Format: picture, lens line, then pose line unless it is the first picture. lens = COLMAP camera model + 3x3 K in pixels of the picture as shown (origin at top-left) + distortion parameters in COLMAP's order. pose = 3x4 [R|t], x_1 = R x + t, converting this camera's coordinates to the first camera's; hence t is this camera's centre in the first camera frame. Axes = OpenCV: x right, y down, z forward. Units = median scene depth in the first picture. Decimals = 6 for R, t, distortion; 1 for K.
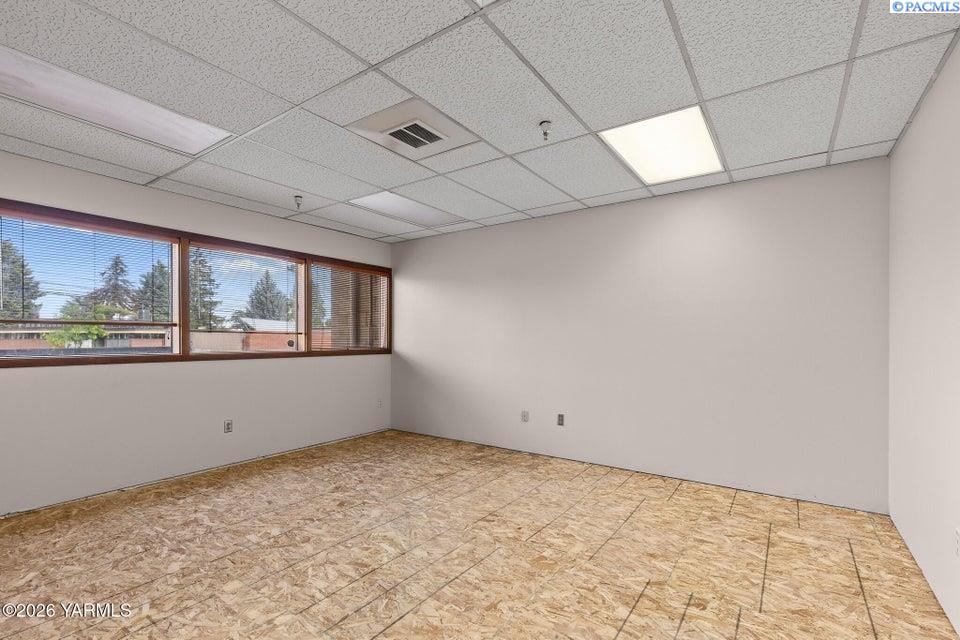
lens RADIAL K [[438.2, 0, 482.0], [0, 438.2, 329.8], [0, 0, 1]] dist [-0.002561, -0.000044]
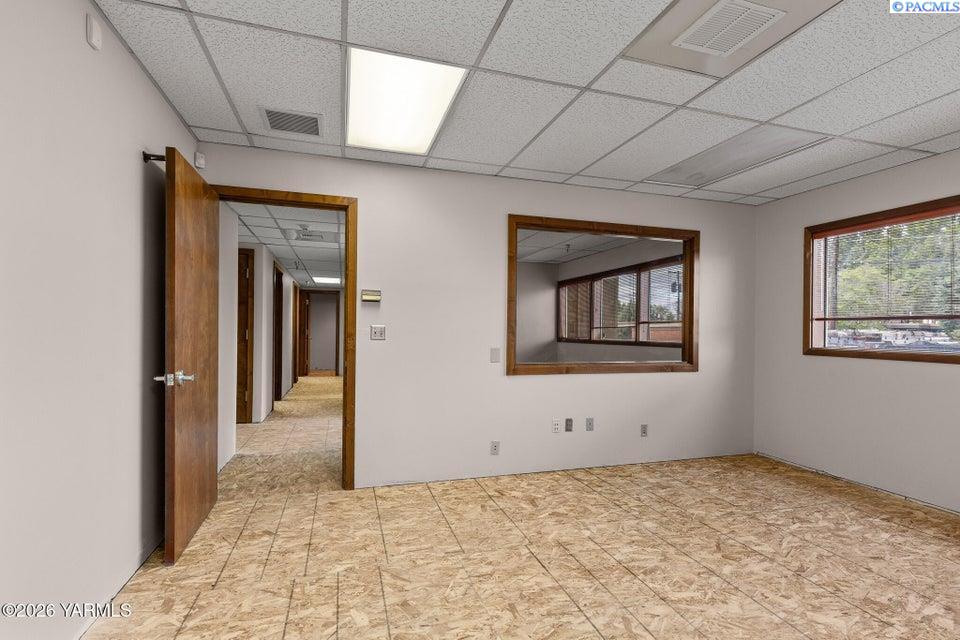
lens RADIAL K [[438.2, 0, 480.7], [0, 438.2, 323.0], [0, 0, 1]] dist [-0.002561, -0.000044]
pose [[-0.600299, -0.016426, -0.799607, 0.645658], [0.001770, 0.999759, -0.021866, 0.019832], [0.799774, -0.014541, -0.600125, 1.172033]]
